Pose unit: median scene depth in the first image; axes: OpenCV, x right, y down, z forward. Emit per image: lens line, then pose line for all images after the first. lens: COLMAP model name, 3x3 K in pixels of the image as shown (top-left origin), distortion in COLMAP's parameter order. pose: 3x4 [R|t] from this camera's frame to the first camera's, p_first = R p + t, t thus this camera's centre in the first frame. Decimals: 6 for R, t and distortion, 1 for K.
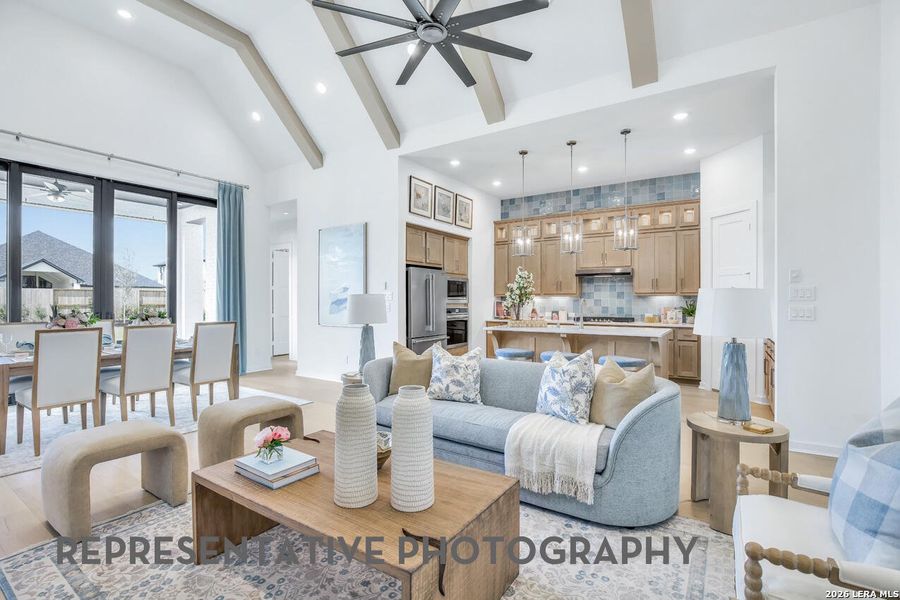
lens RADIAL K [[418.0, 0, 453.8], [0, 418.0, 301.1], [0, 0, 1]] dist [-0.028545, 0.006648]
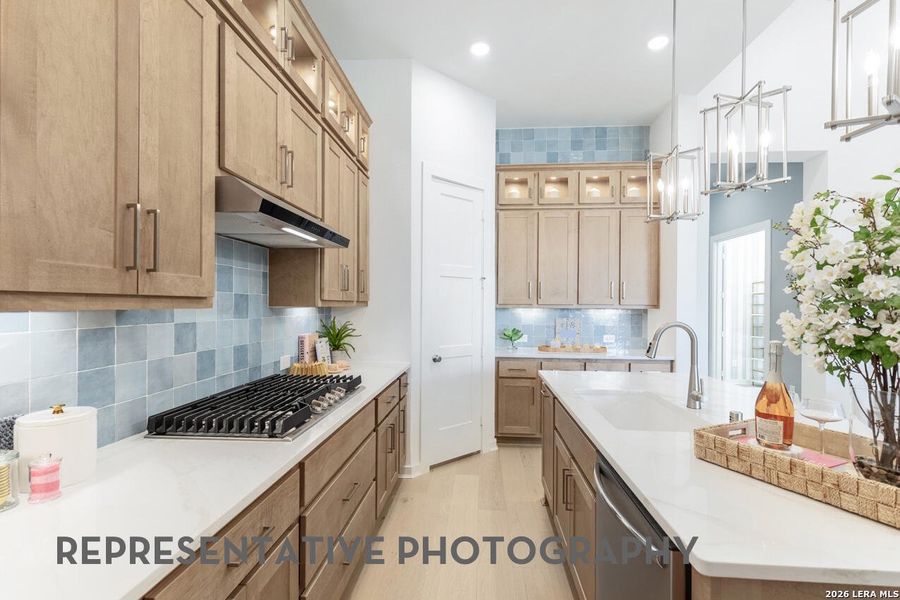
lens RADIAL K [[418.0, 0, 453.8], [0, 418.0, 301.1], [0, 0, 1]] dist [-0.028545, 0.006648]
pose [[-0.486888, 0.000756, 0.873464, 0.088559], [-0.004348, 0.999985, -0.003289, -0.019313], [-0.873454, -0.005399, -0.486877, 1.164528]]
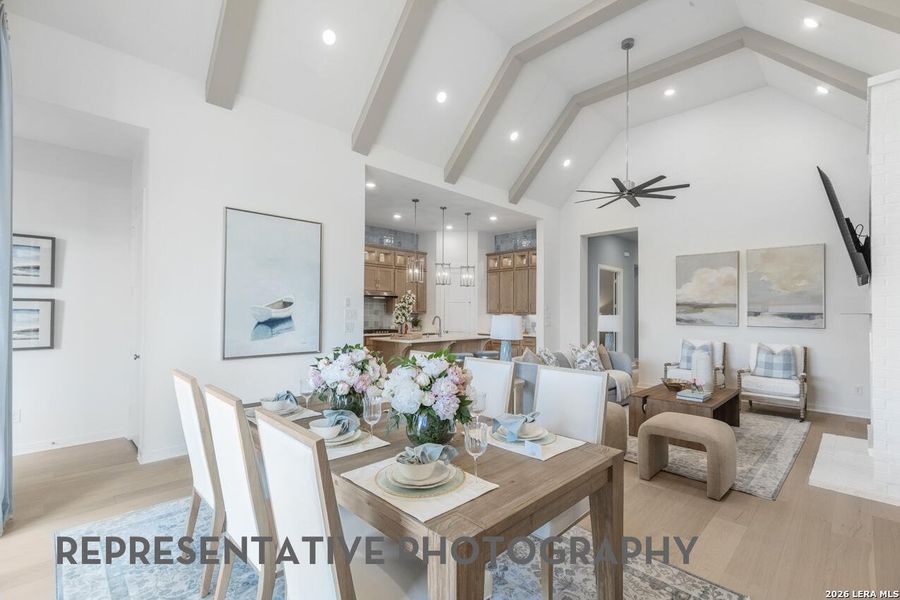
lens RADIAL K [[406.4, 0, 450.4], [0, 406.4, 304.6], [0, 0, 1]] dist [0.002150, -0.000058]
pose [[0.208077, 0.021012, 0.977887, -0.915960], [-0.003967, 0.999779, -0.020639, -0.014912], [-0.978104, 0.000416, 0.208115, 0.584235]]
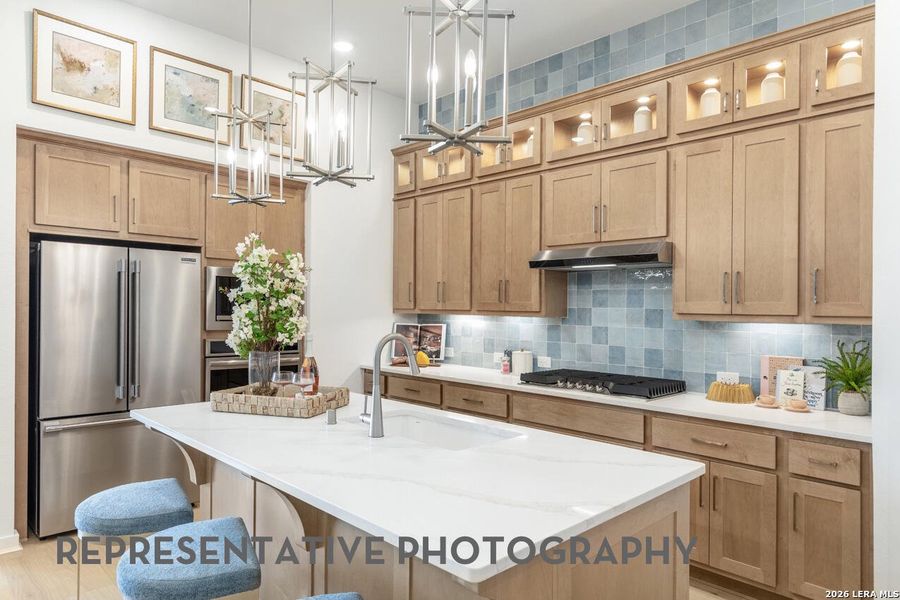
lens RADIAL K [[561.1, 0, 451.2], [0, 561.1, 309.6], [0, 0, 1]] dist [0.010848, -0.000298]
pose [[0.978897, 0.012911, -0.203946, 0.376861], [-0.013383, 0.999910, -0.000934, -0.021247], [0.203915, 0.003644, 0.978982, 0.539338]]
